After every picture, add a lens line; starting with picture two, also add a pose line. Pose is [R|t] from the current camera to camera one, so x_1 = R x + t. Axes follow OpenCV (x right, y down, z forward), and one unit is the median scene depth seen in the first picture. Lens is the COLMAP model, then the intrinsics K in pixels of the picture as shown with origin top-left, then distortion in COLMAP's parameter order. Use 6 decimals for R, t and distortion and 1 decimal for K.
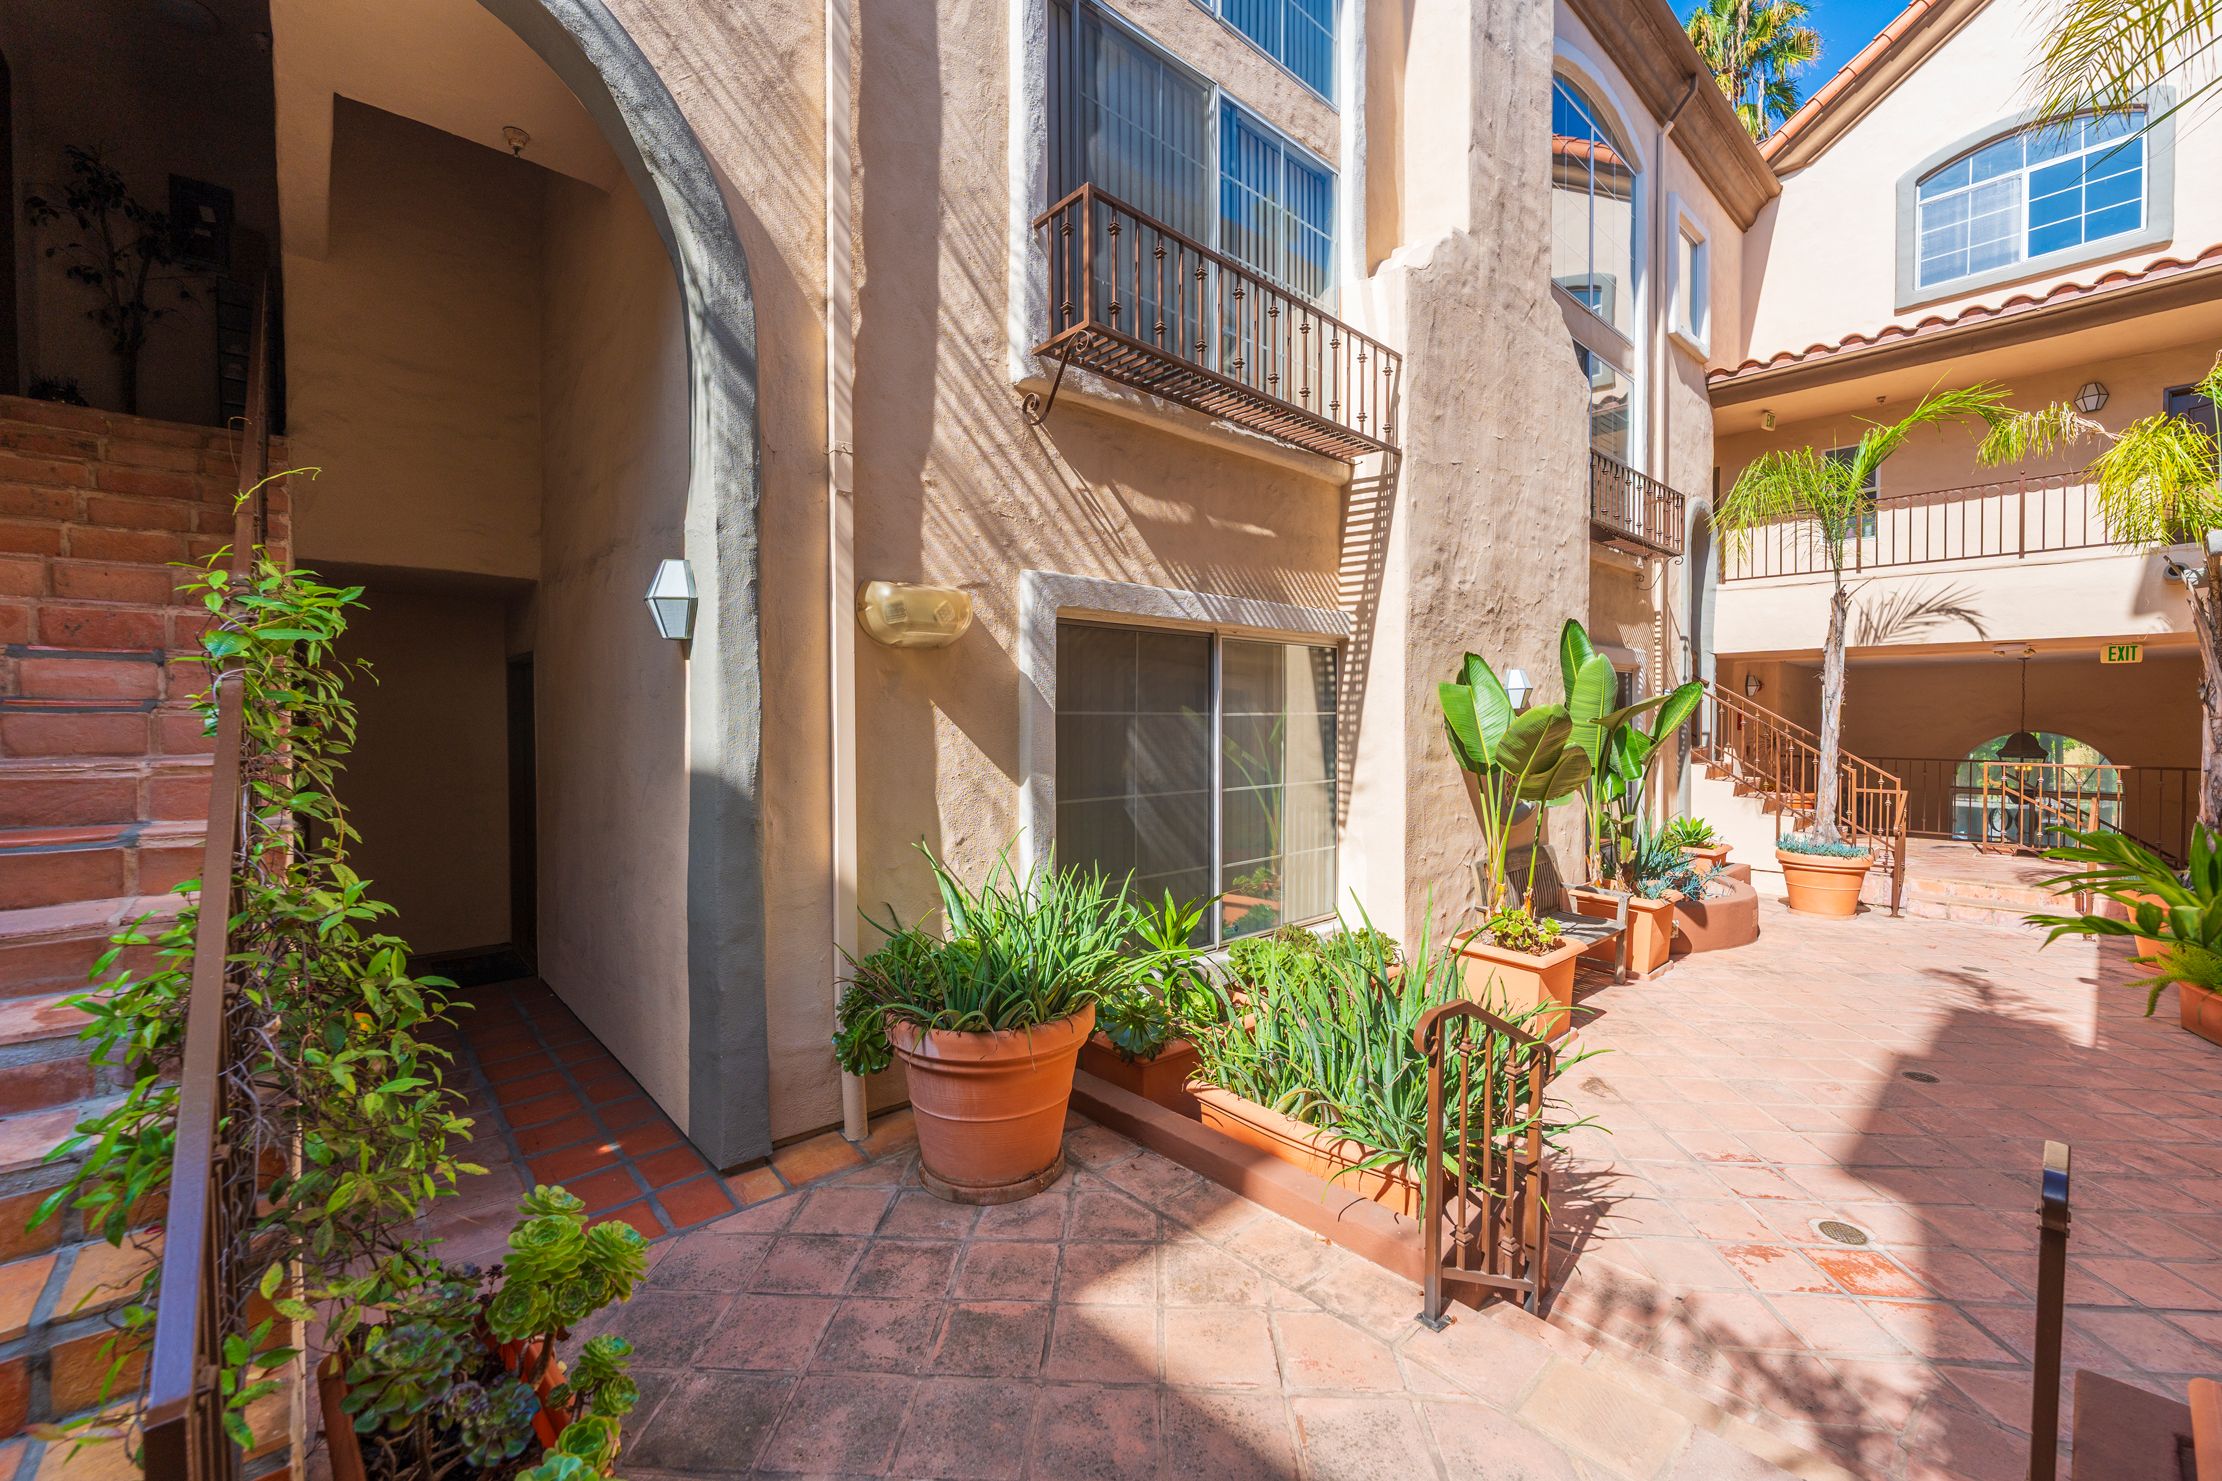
lens RADIAL K [[901.4, 0, 1101.4], [0, 901.4, 737.6], [0, 0, 1]] dist [-0.001609, 0.000002]
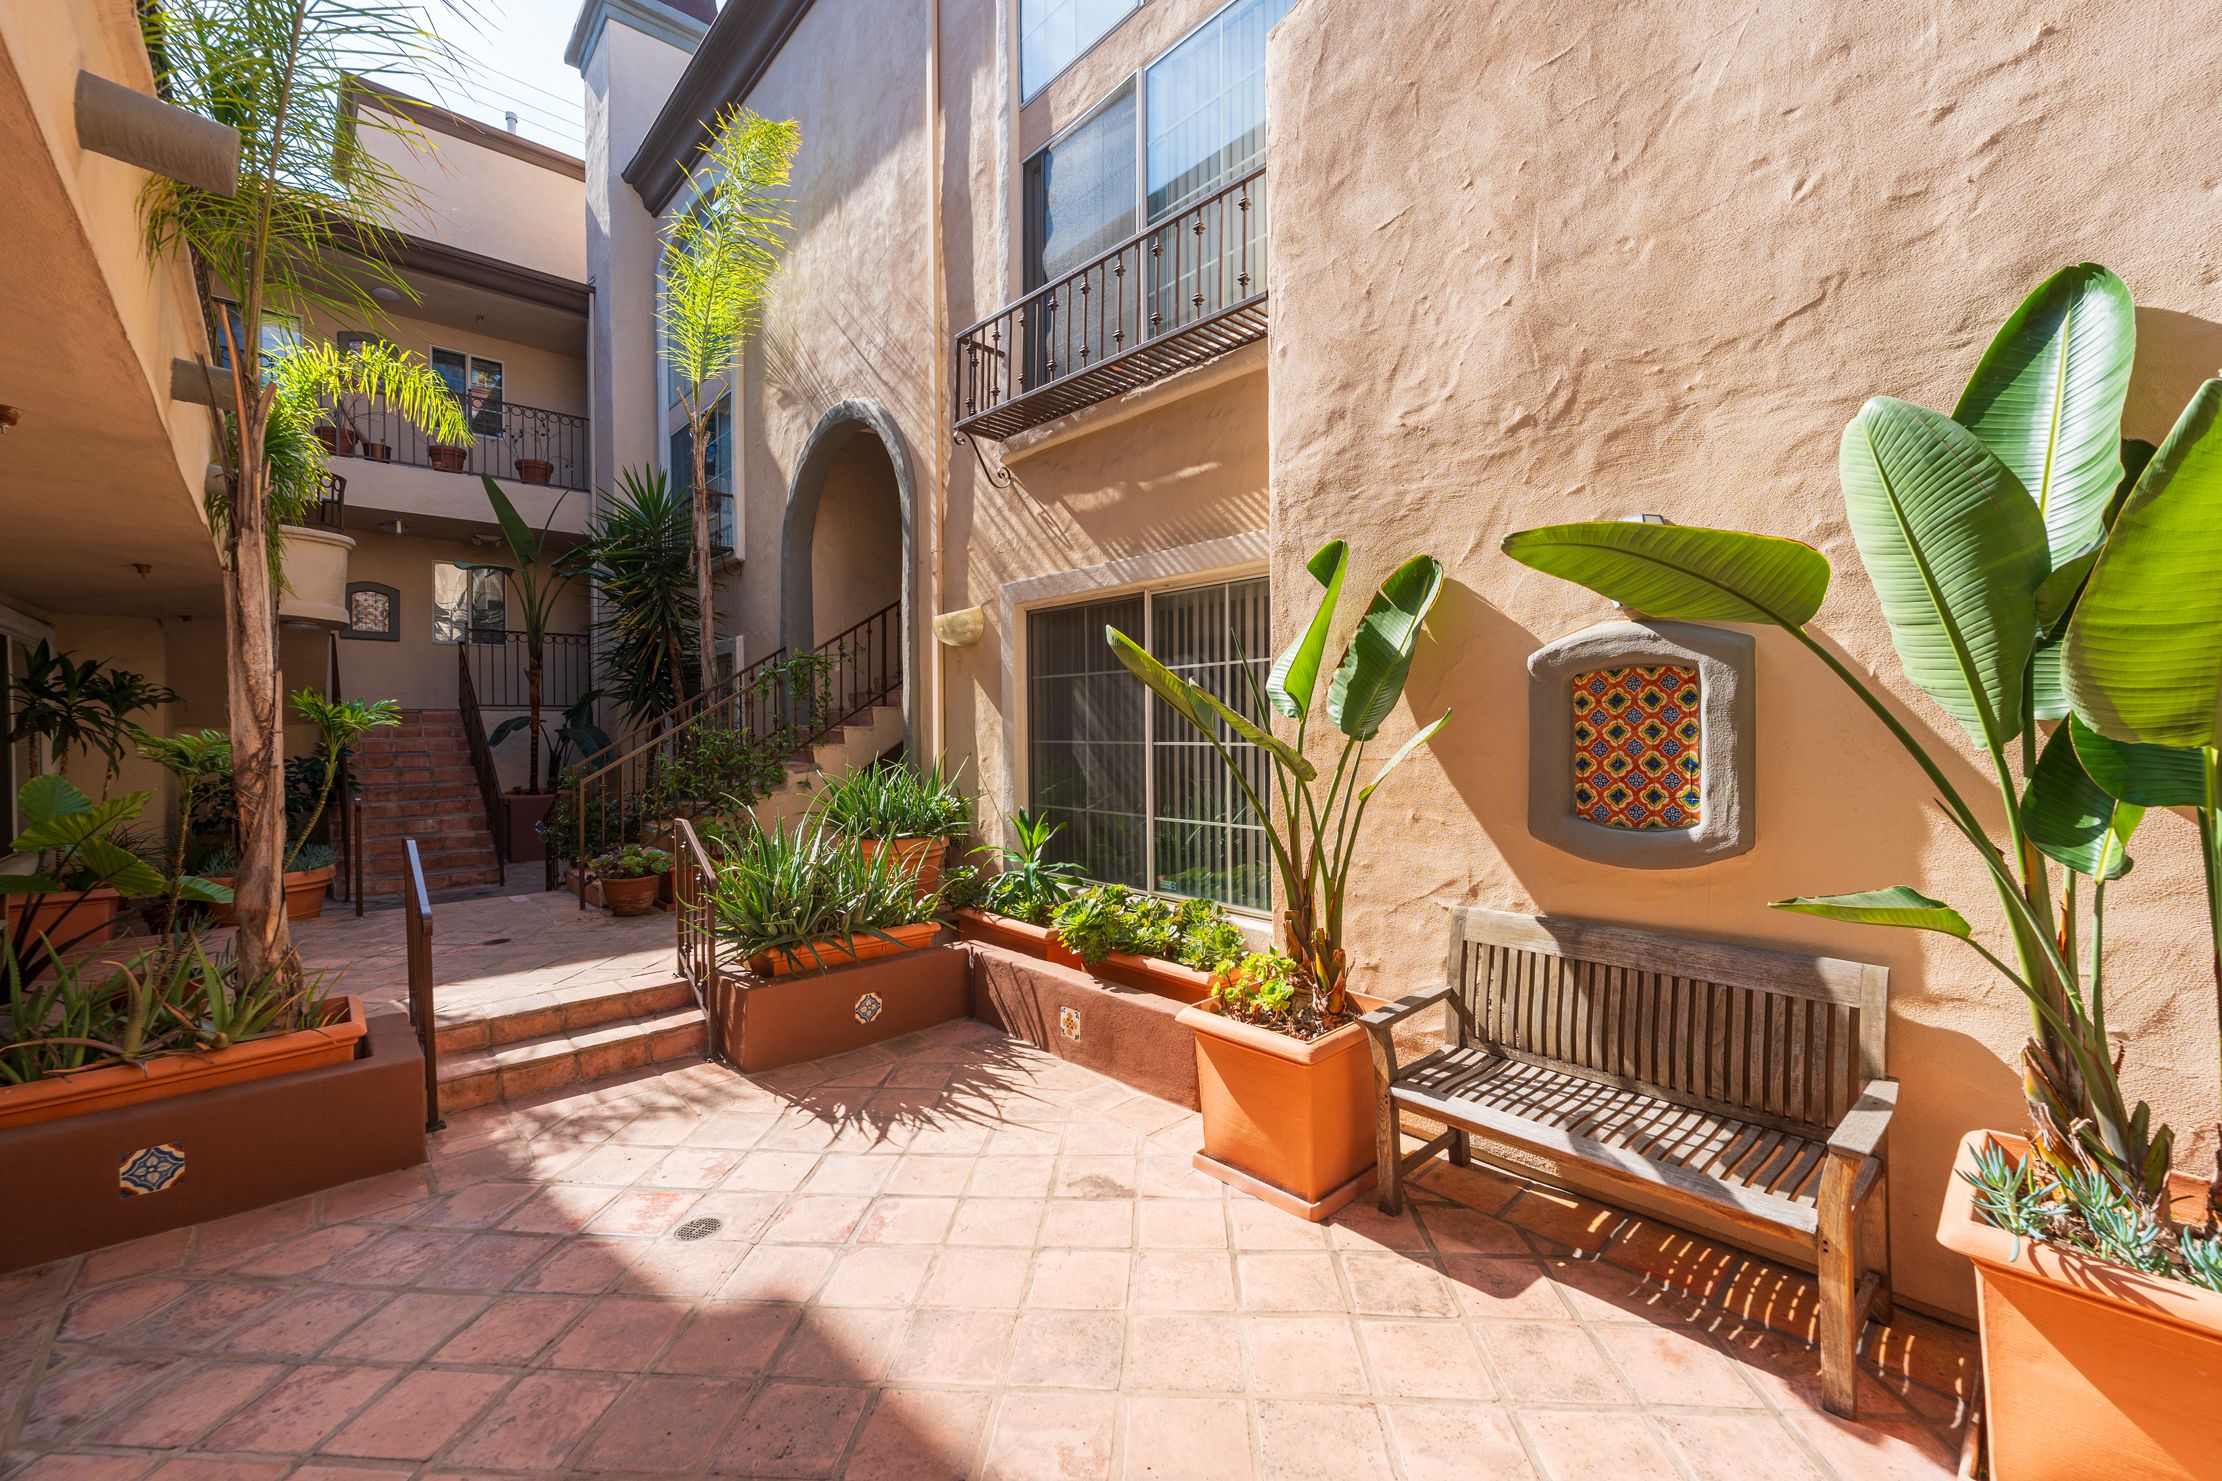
lens RADIAL K [[901.4, 0, 1119.7], [0, 901.4, 744.2], [0, 0, 1]] dist [-0.001609, 0.000002]
pose [[0.023137, 0.011520, -0.999666, 1.279460], [-0.020214, 0.999735, 0.011053, 0.053366], [0.999528, 0.019951, 0.023364, 1.040811]]
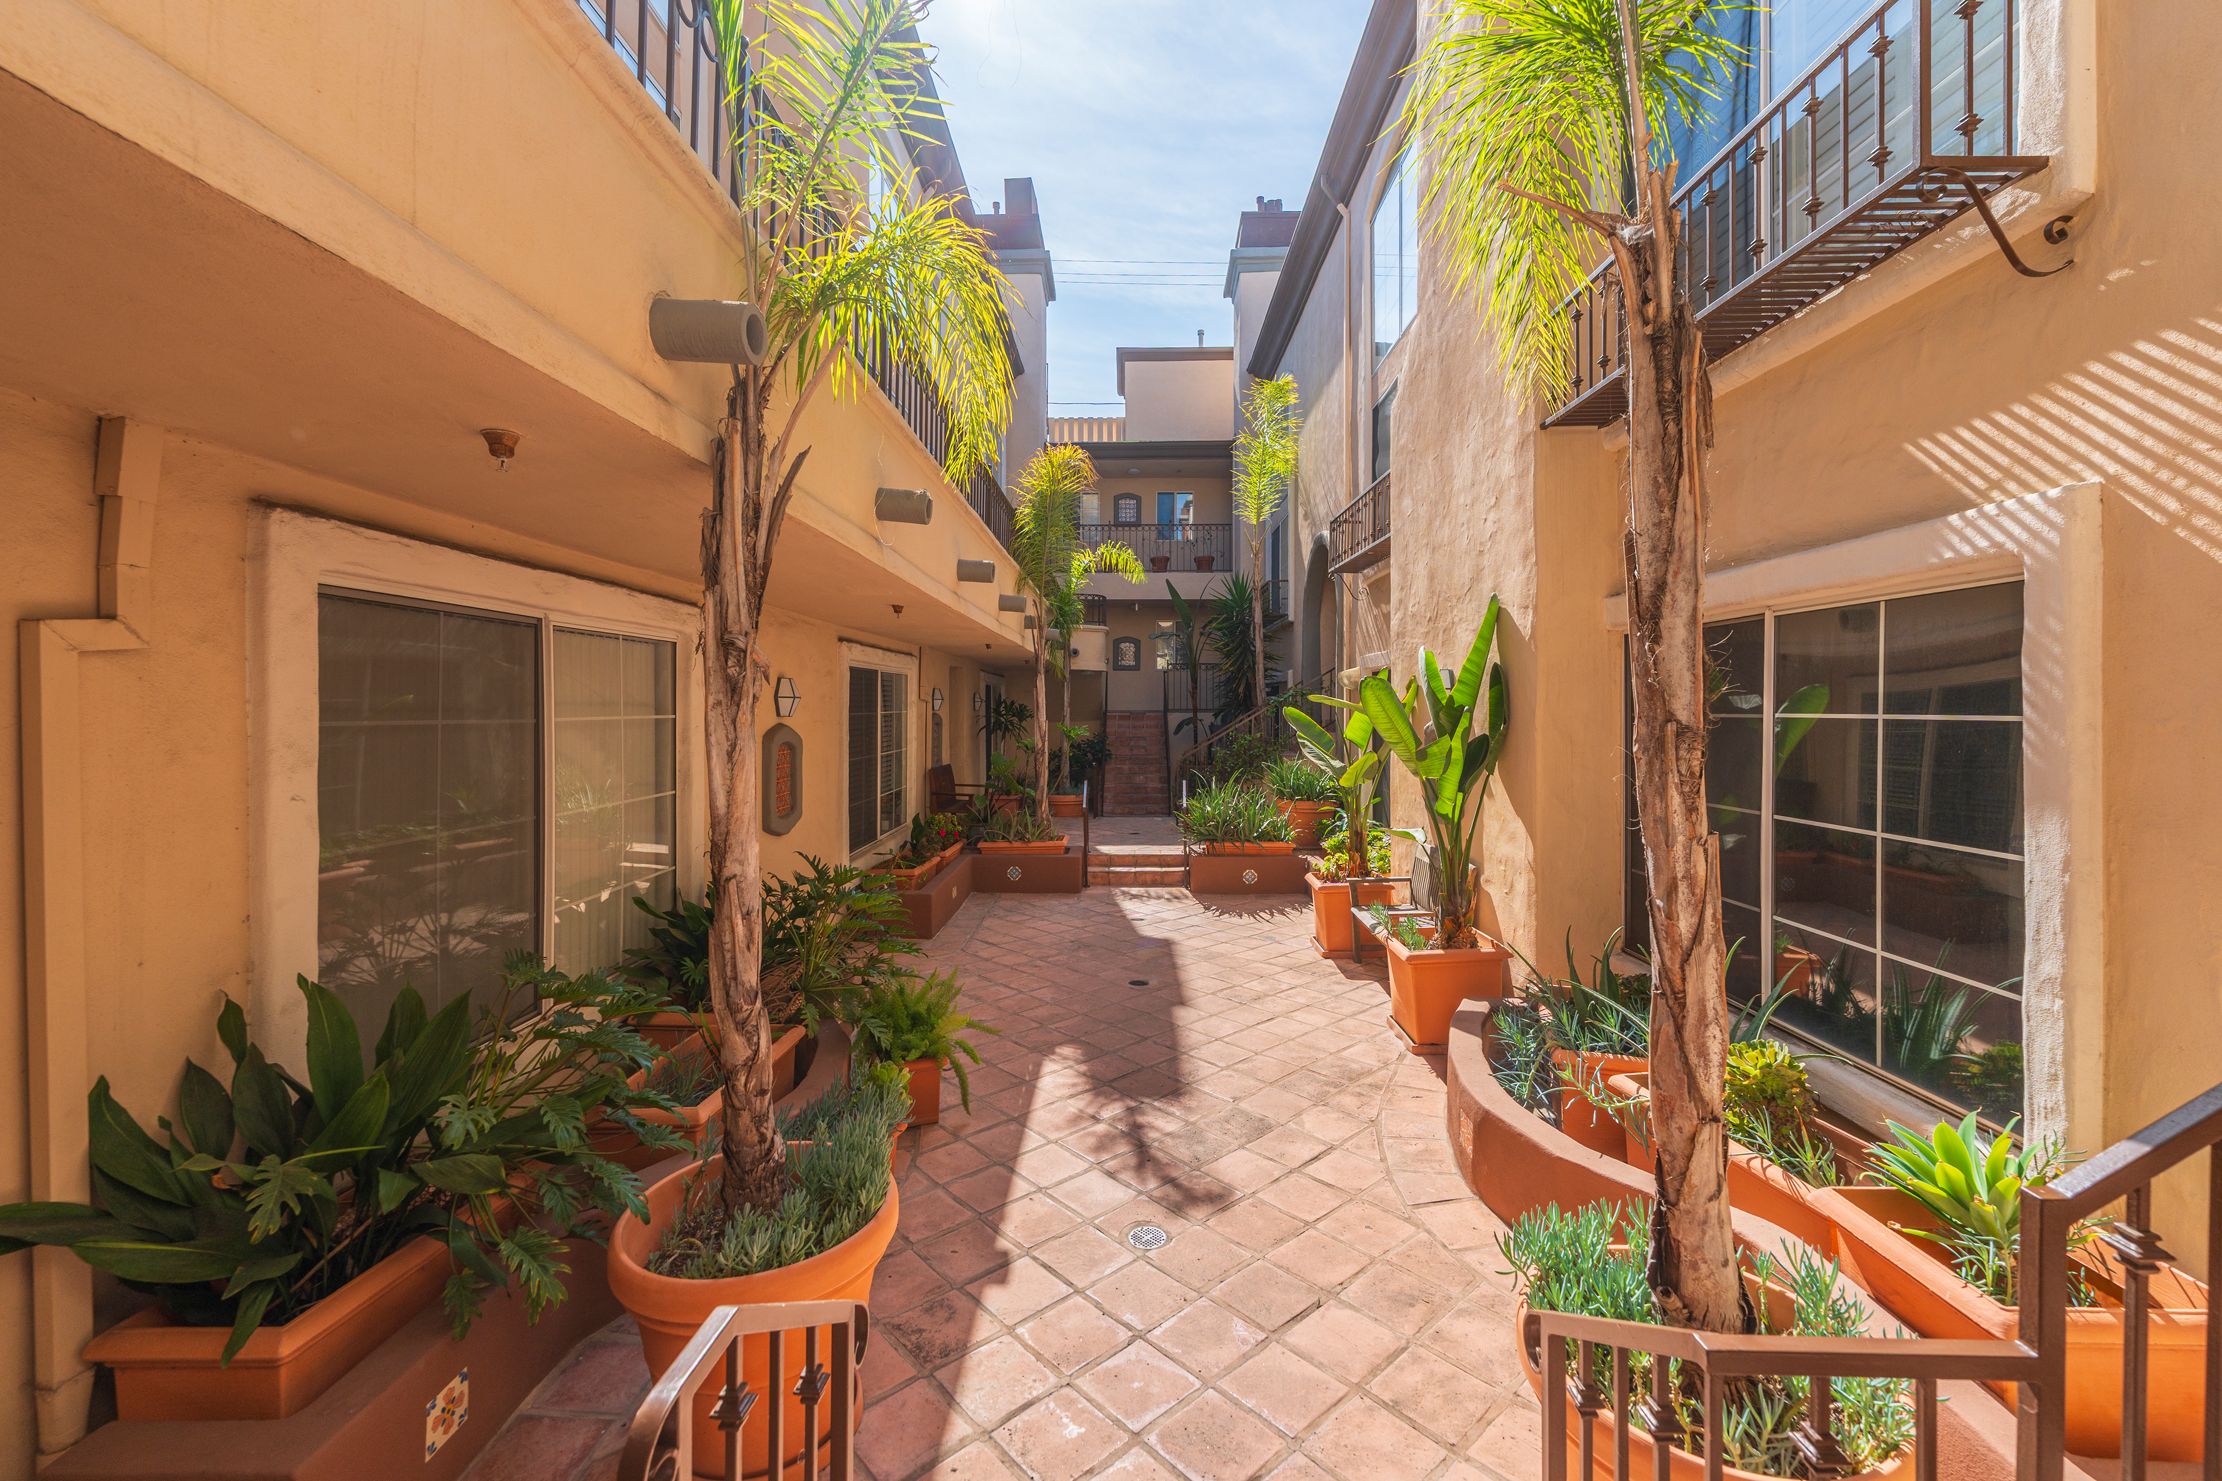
lens RADIAL K [[901.4, 0, 1123.7], [0, 901.4, 722.1], [0, 0, 1]] dist [-0.001609, 0.000002]
pose [[-0.663197, 0.006607, -0.748416, 2.045105], [-0.020052, 0.999445, 0.026592, -0.044290], [0.748176, 0.032643, -0.662696, 1.962552]]
